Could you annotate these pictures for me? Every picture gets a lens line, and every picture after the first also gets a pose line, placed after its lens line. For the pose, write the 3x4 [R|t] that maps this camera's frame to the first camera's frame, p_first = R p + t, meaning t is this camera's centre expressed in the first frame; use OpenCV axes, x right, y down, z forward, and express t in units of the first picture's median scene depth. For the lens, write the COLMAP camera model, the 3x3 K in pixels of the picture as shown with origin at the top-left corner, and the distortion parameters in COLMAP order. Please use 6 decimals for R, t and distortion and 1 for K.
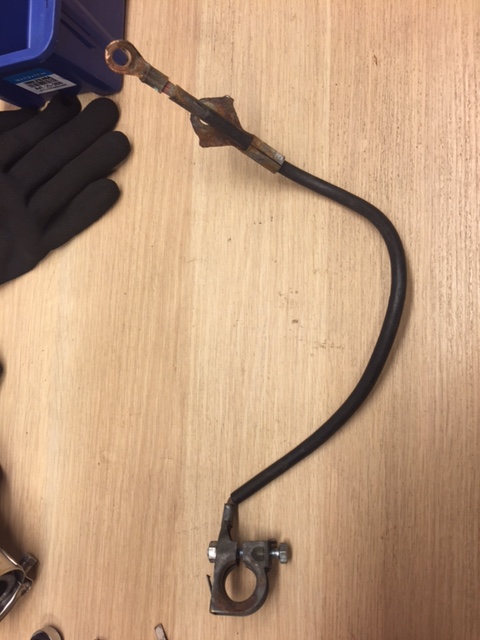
lens RADIAL K [[549.0, 0, 245.2], [0, 549.0, 322.5], [0, 0, 1]] dist [0.044448, -0.059651]
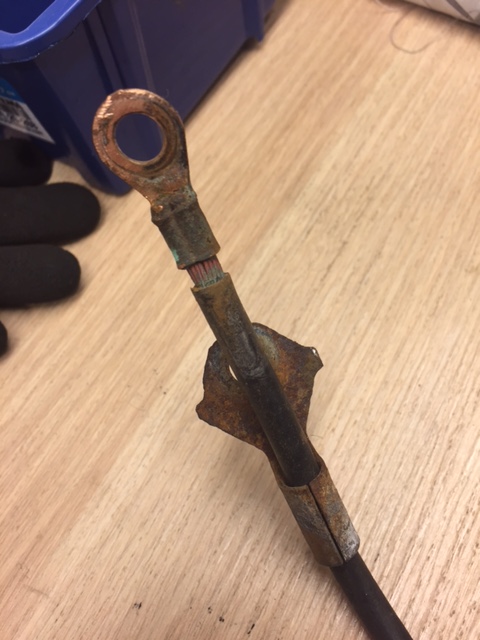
lens RADIAL K [[549.0, 0, 239.5], [0, 549.0, 317.4], [0, 0, 1]] dist [0.044448, -0.059651]
pose [[0.848227, 0.527526, 0.047194, -0.096177], [-0.496390, 0.822896, -0.276476, -0.246854], [-0.184684, 0.211088, 0.959861, 0.521135]]
